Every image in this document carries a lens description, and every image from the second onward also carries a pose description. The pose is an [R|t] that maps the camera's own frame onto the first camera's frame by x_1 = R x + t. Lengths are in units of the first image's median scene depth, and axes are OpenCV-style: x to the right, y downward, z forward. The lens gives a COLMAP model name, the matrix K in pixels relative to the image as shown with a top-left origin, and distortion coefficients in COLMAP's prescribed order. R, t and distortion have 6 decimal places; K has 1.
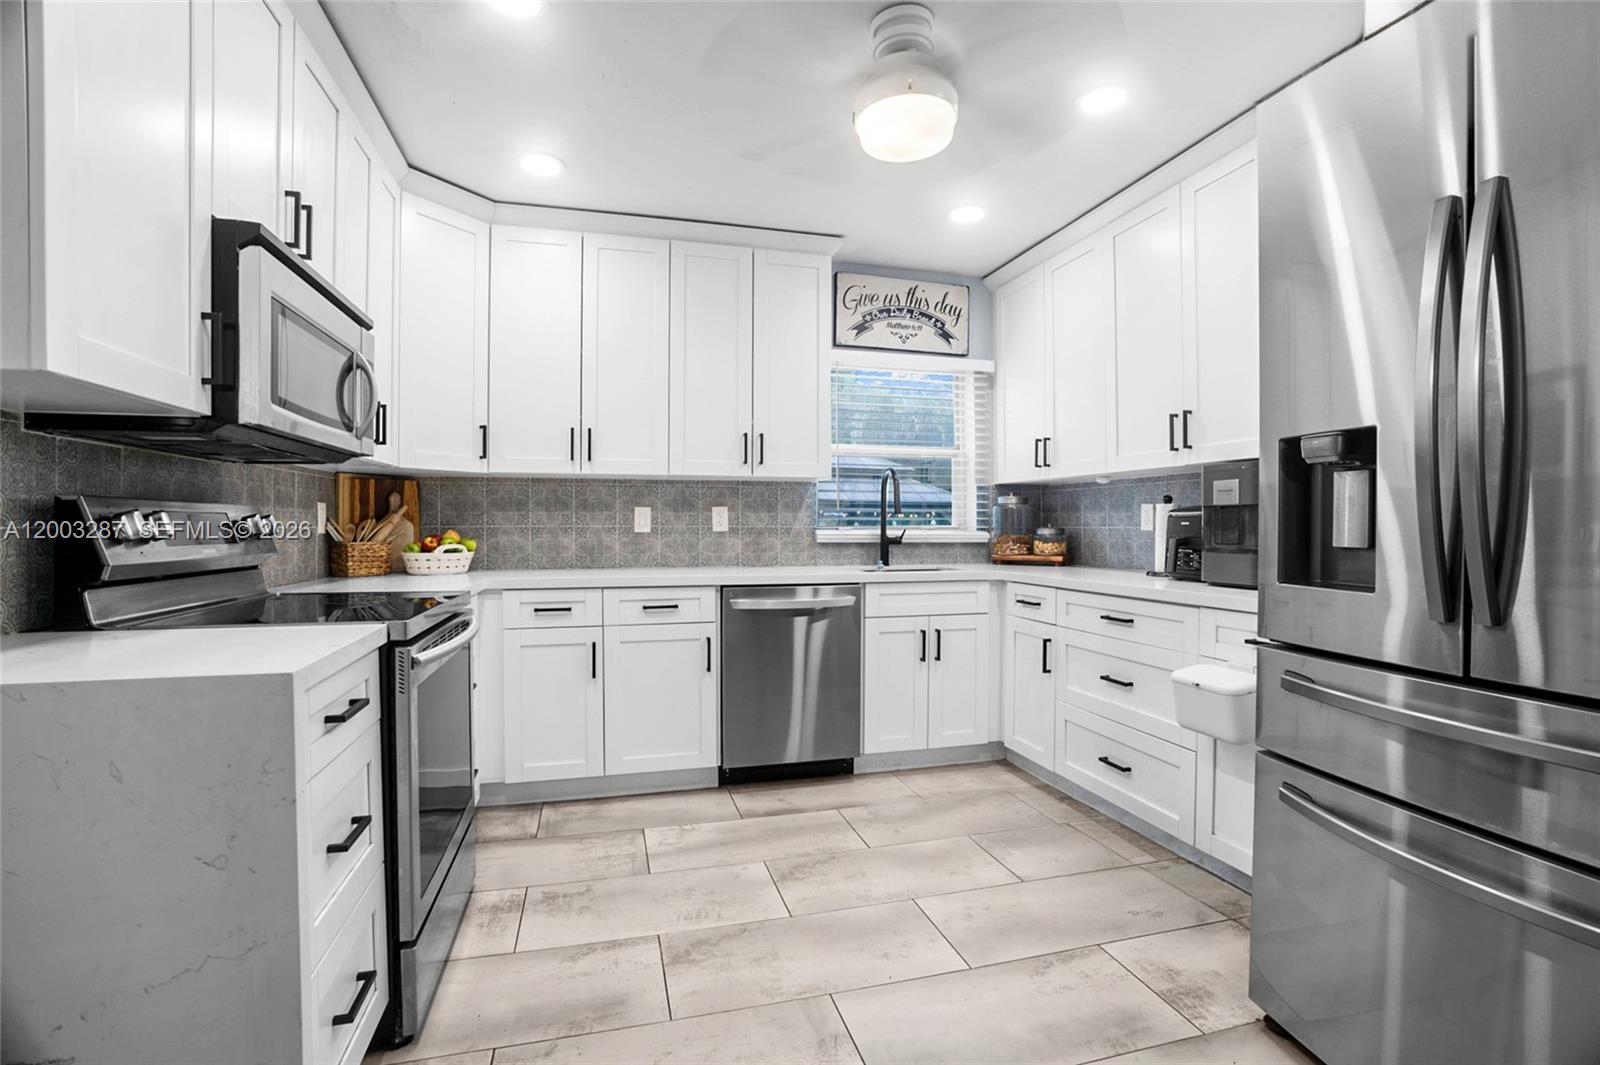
lens RADIAL K [[745.3, 0, 805.3], [0, 745.3, 534.1], [0, 0, 1]] dist [-0.080384, 0.034316]
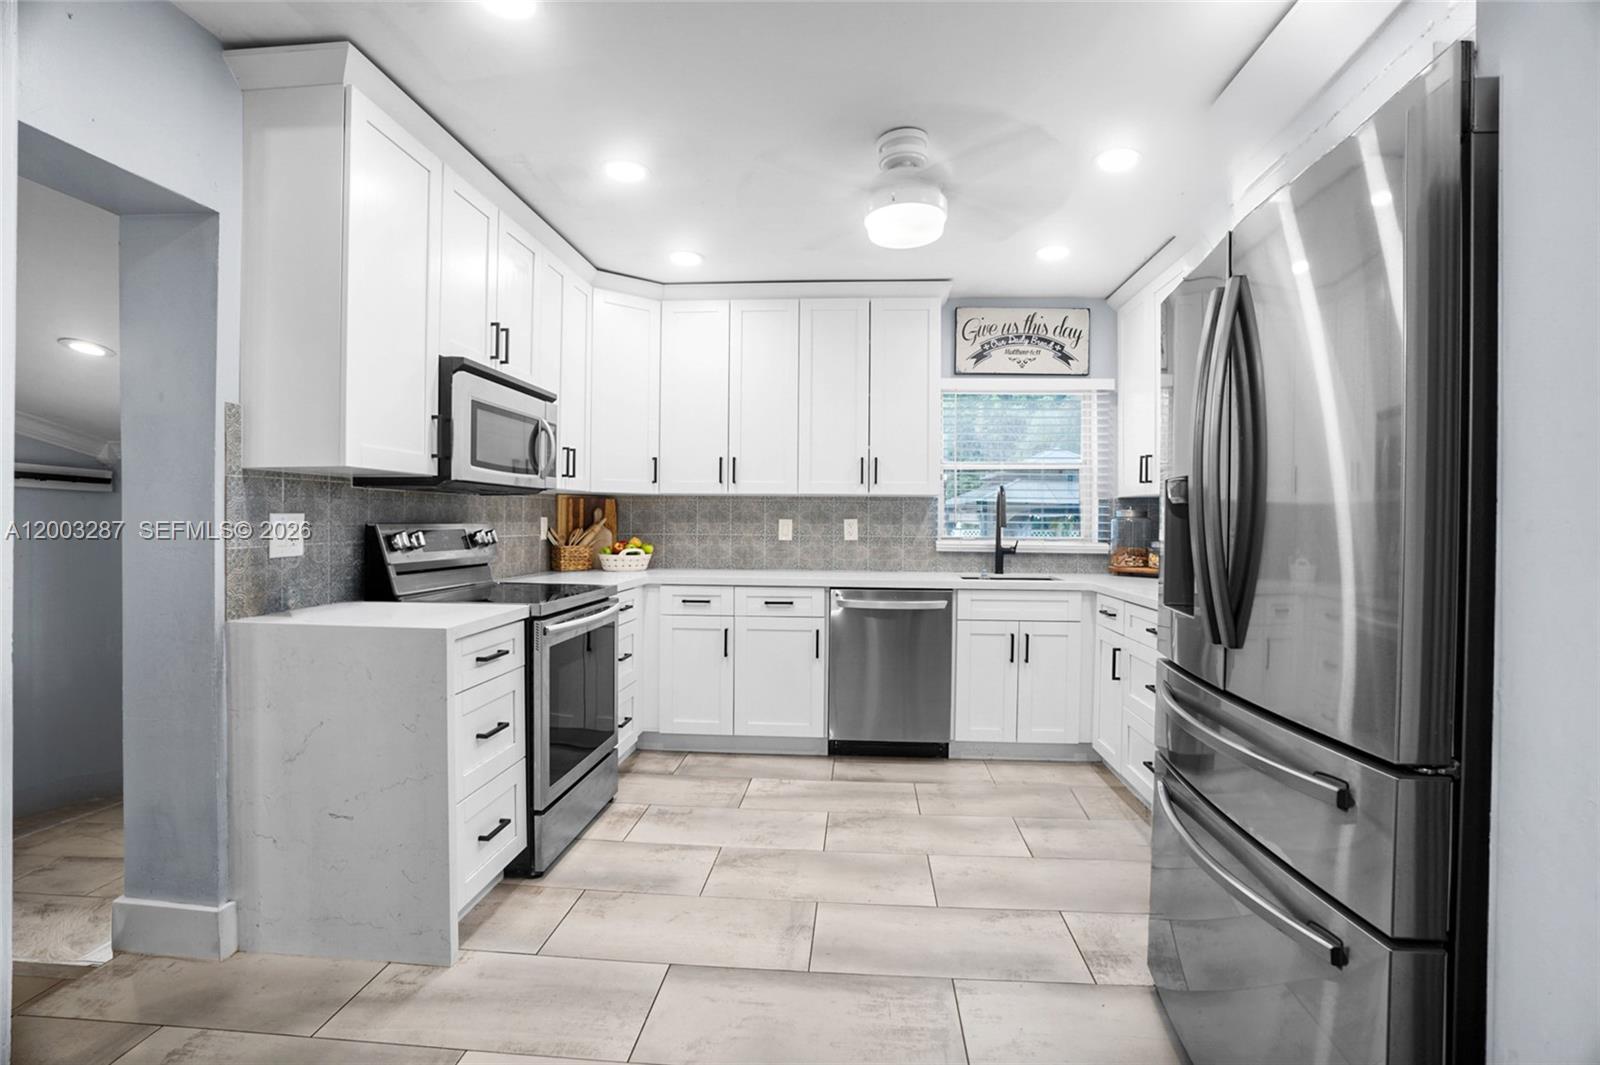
lens RADIAL K [[745.8, 0, 807.5], [0, 745.8, 528.8], [0, 0, 1]] dist [-0.075718, 0.030654]
pose [[0.941803, 0.010677, -0.335996, 0.247679], [-0.011816, 0.999929, -0.001346, -0.022064], [0.335958, 0.005237, 0.941862, -0.141538]]
